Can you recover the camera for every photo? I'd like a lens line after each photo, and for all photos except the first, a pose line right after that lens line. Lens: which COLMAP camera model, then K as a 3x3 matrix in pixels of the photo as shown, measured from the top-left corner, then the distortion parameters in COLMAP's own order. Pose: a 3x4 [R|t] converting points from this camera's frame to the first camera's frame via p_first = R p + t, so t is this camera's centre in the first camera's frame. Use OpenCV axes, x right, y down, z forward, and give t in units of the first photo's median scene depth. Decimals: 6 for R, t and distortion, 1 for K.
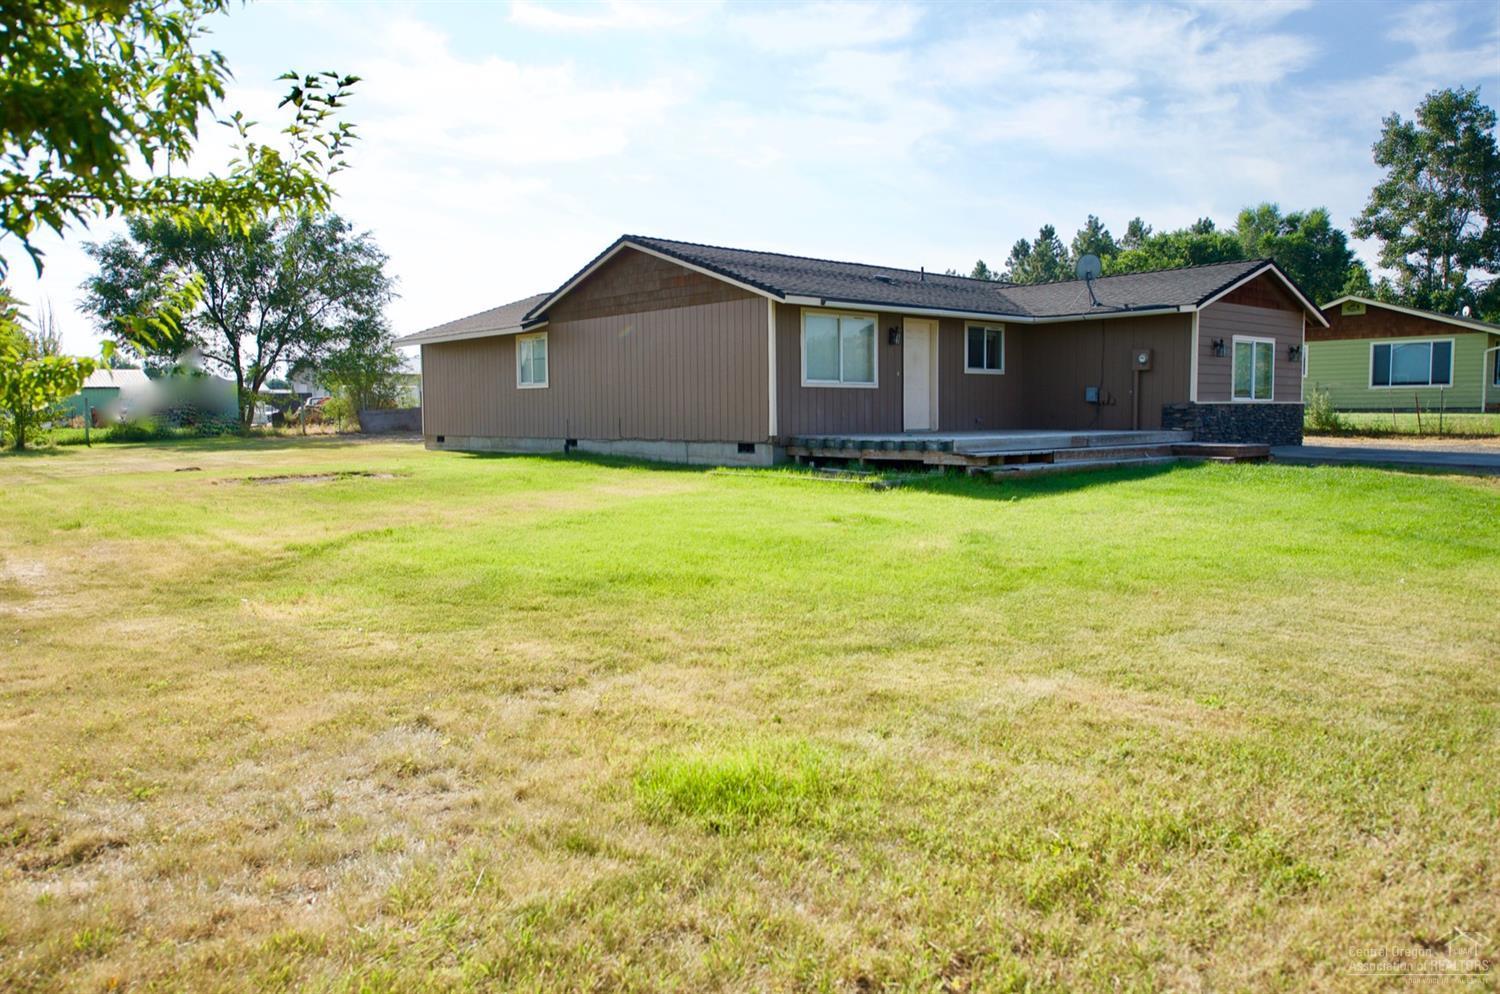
lens RADIAL K [[1068.2, 0, 750.0], [0, 1068.2, 497.0], [0, 0, 1]] dist [-0.001589, -0.000826]
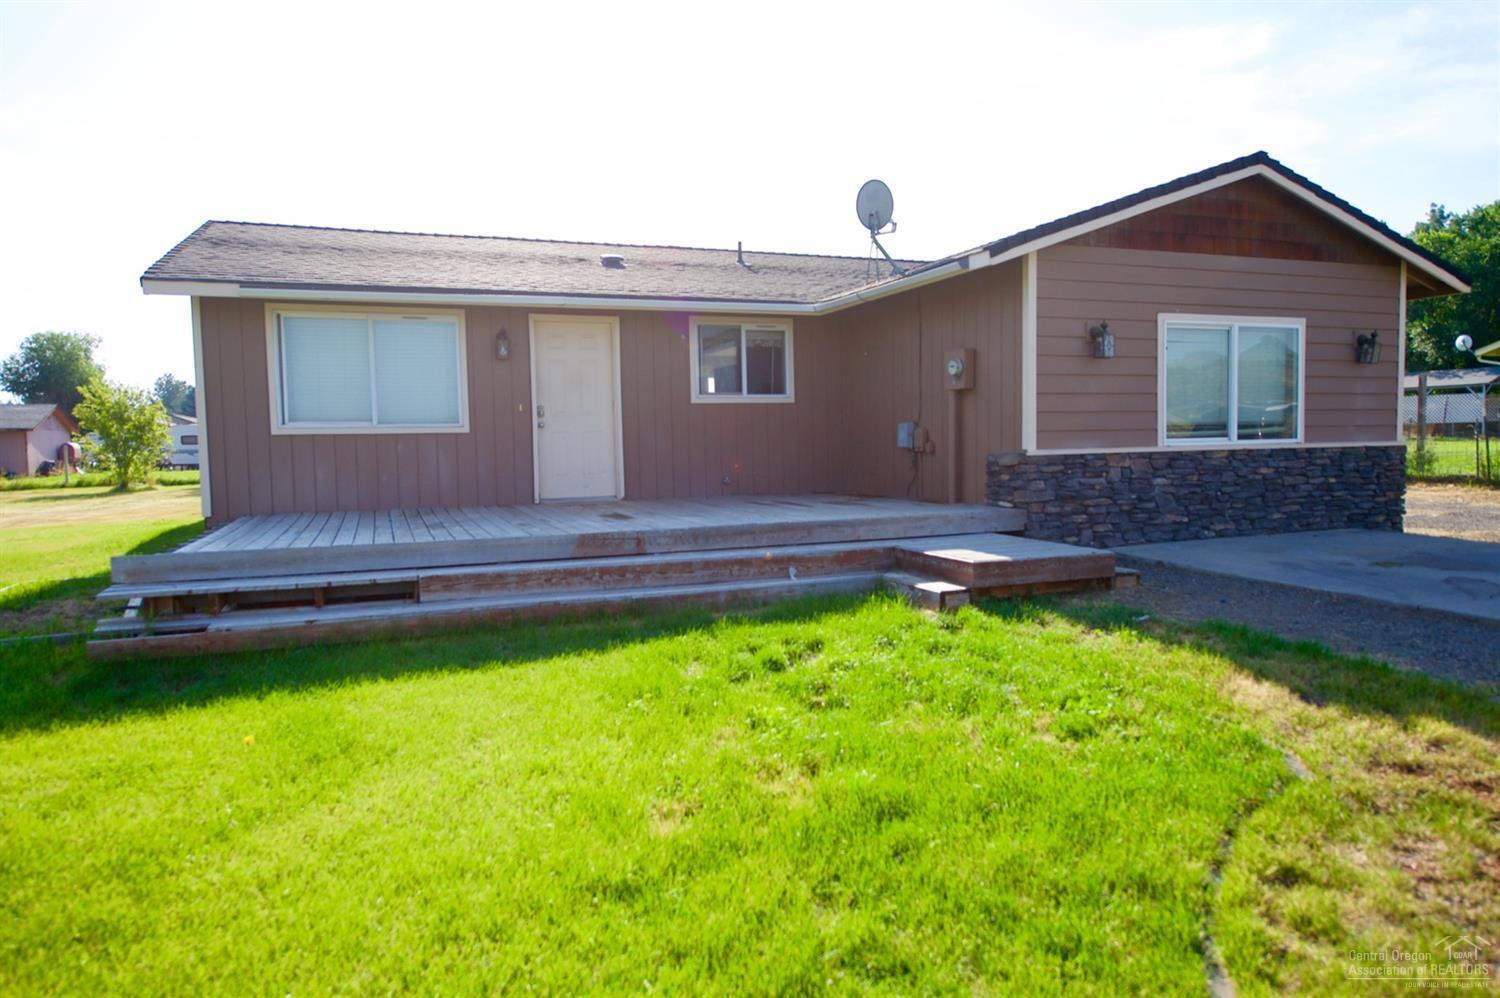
lens RADIAL K [[959.0, 0, 750.0], [0, 959.0, 499.0], [0, 0, 1]] dist [0.001441, 0.000431]
pose [[0.934919, 0.011671, -0.354669, 0.433516], [-0.017068, 0.999781, -0.012091, -0.056763], [0.354450, 0.017357, 0.934914, 0.514441]]
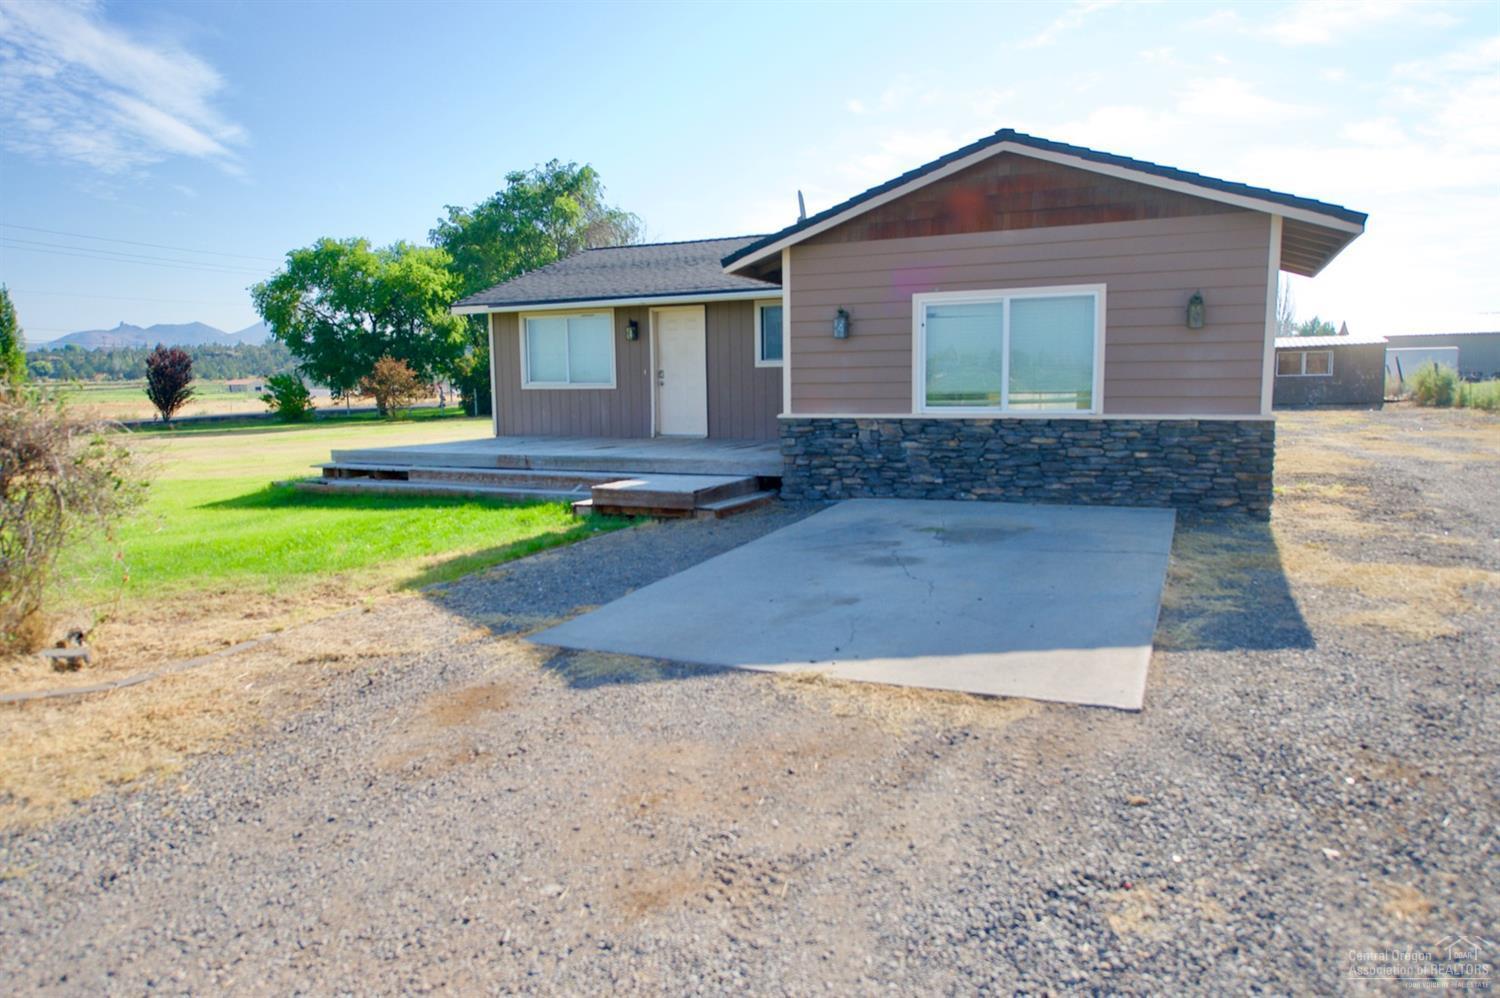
lens RADIAL K [[991.9, 0, 750.0], [0, 991.9, 499.0], [0, 0, 1]] dist [0.002457, 0.000883]
pose [[0.396730, 0.110992, -0.911200, 0.900470], [-0.064644, 0.993577, 0.092880, -0.088439], [0.915656, 0.022055, 0.401357, 0.715964]]
